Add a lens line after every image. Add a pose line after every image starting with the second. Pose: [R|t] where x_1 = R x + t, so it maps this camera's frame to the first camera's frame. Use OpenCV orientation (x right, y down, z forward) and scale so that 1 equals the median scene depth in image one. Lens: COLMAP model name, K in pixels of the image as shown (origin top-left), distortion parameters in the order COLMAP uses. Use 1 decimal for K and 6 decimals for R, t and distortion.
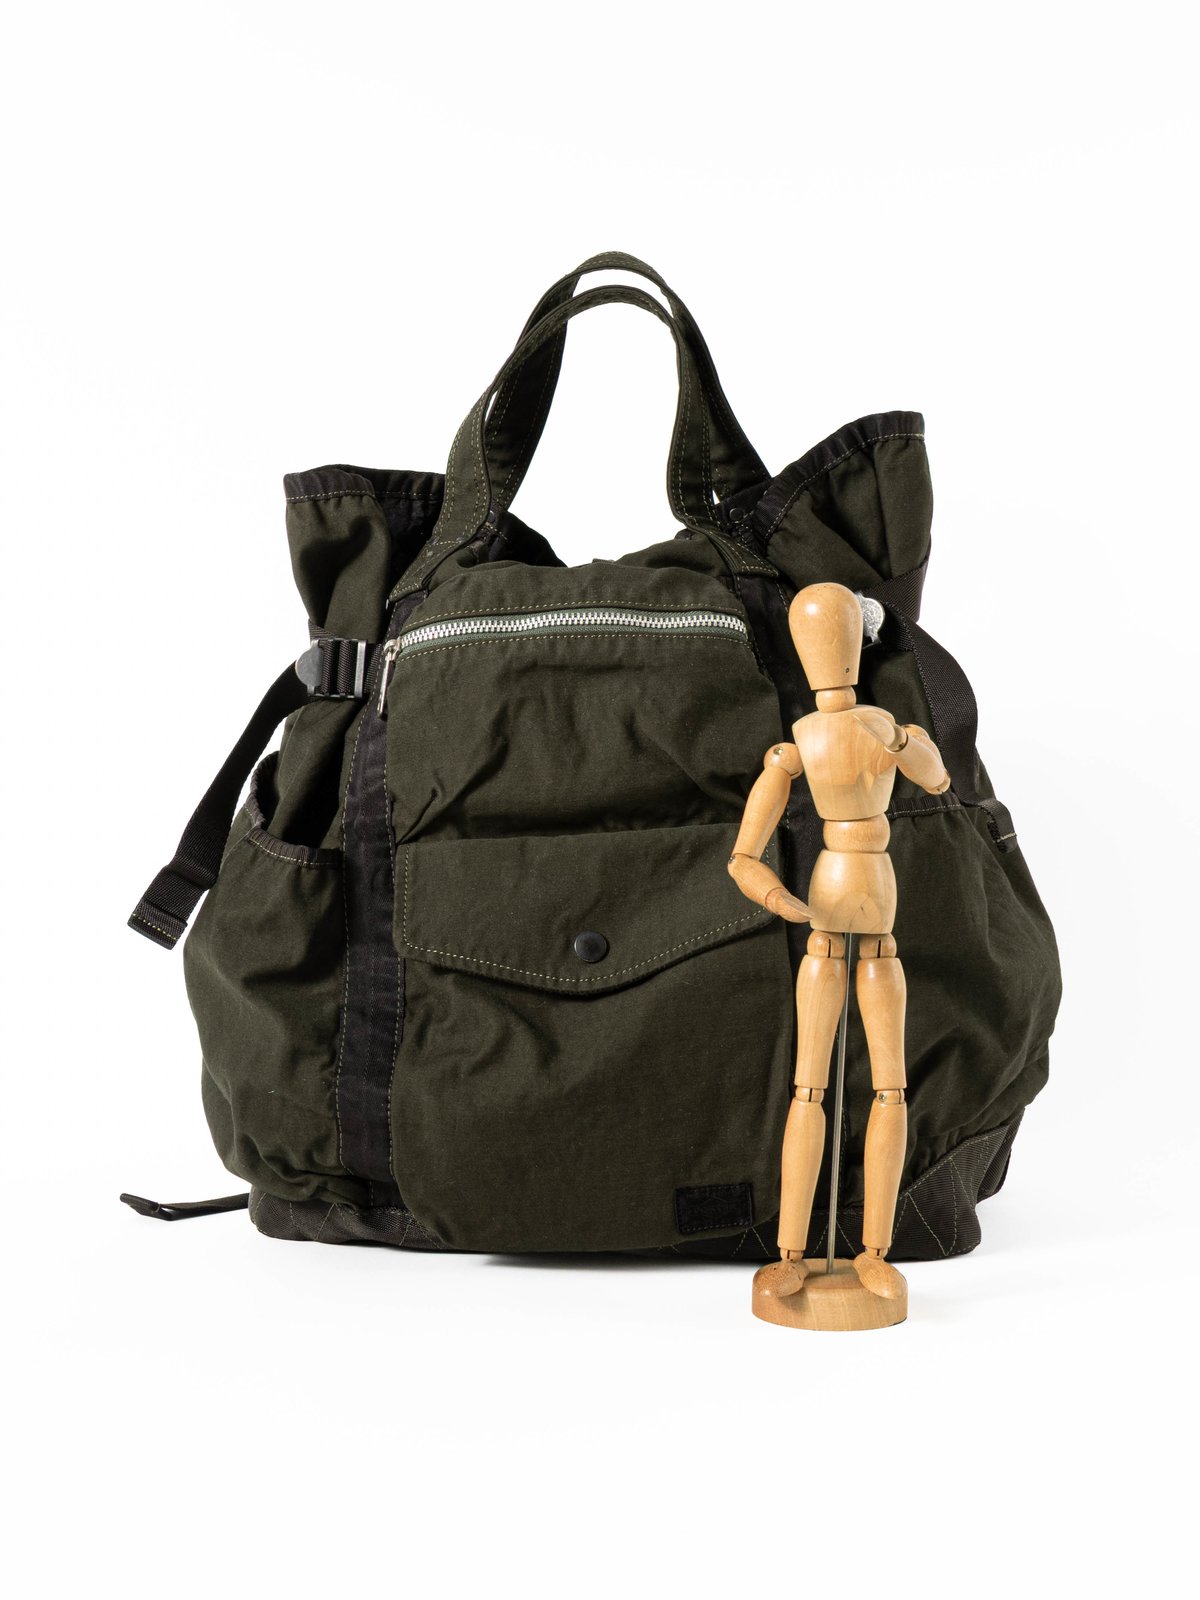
lens RADIAL K [[2290.7, 0, 613.7], [0, 2290.7, 809.3], [0, 0, 1]] dist [0.012915, 0.000000]
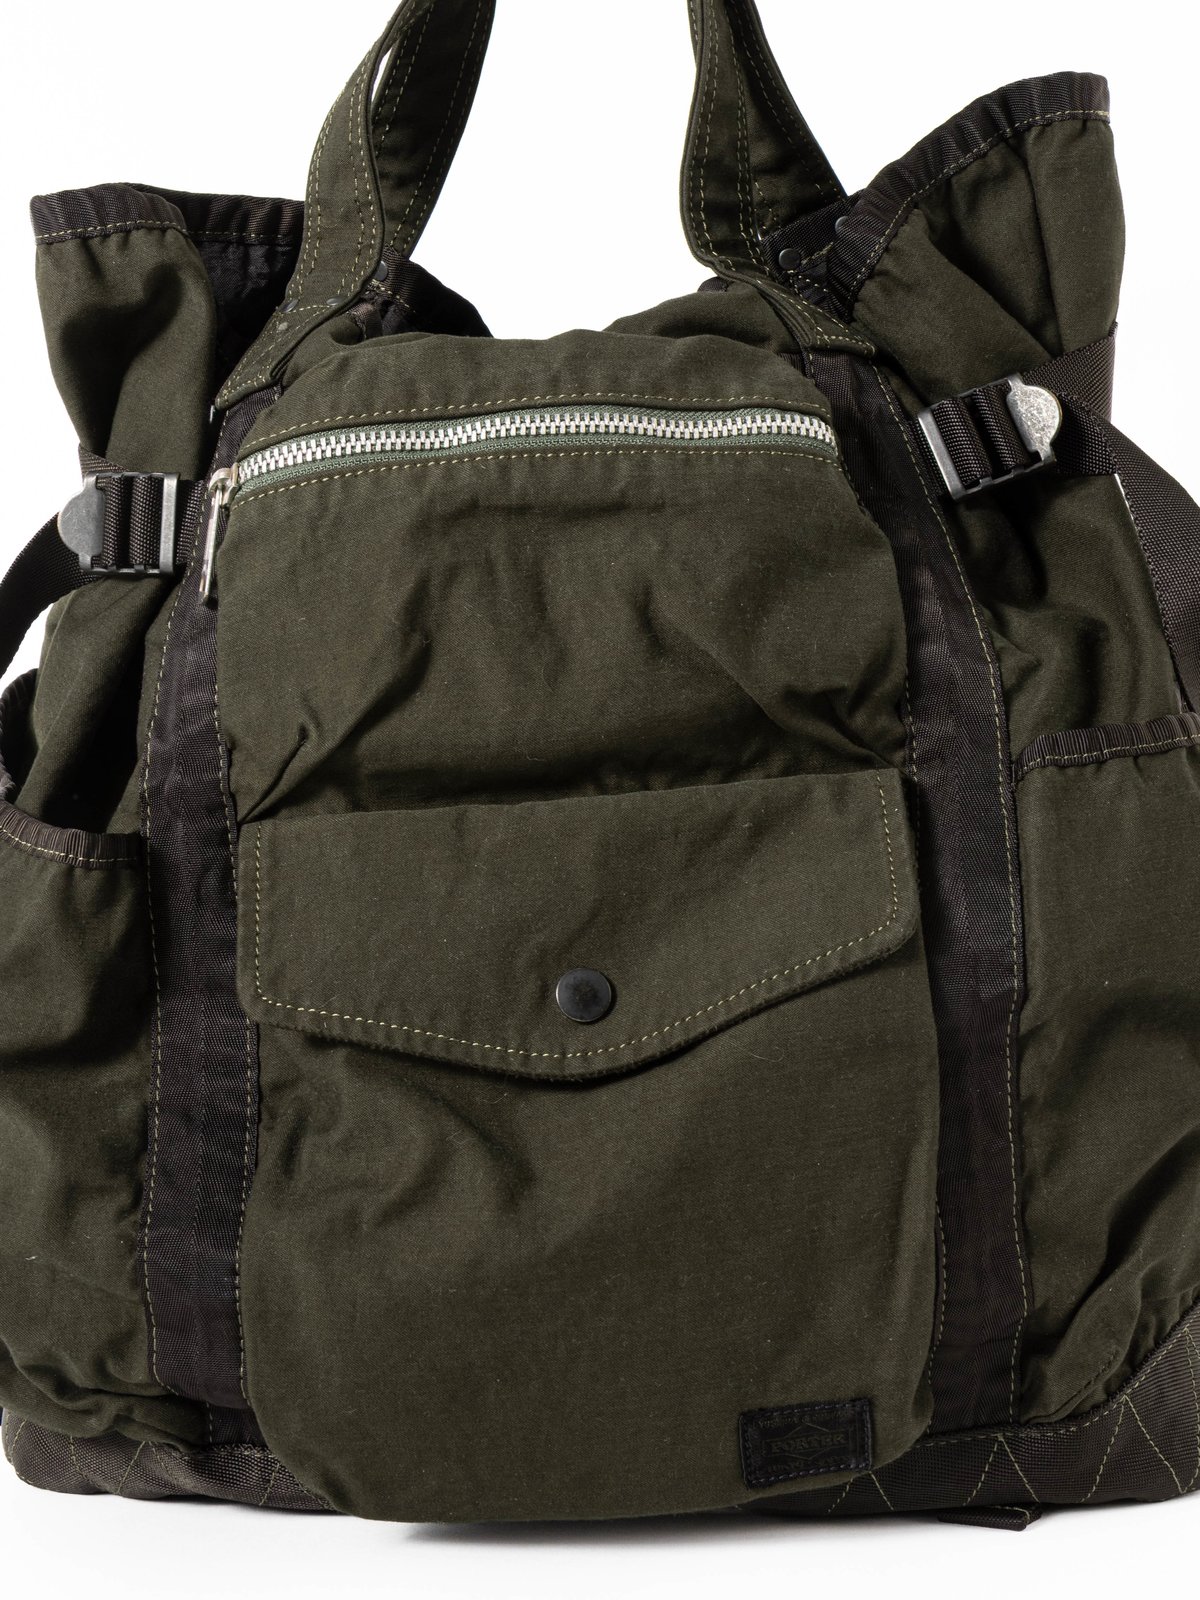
lens RADIAL K [[2830.6, 0, 583.7], [0, 2830.6, 791.3], [0, 0, 1]] dist [0.011237, 0.000000]
pose [[0.999203, -0.022077, 0.033246, -0.031709], [0.021532, 0.999629, 0.016676, -0.002773], [-0.033602, -0.015947, 0.999308, 0.285352]]
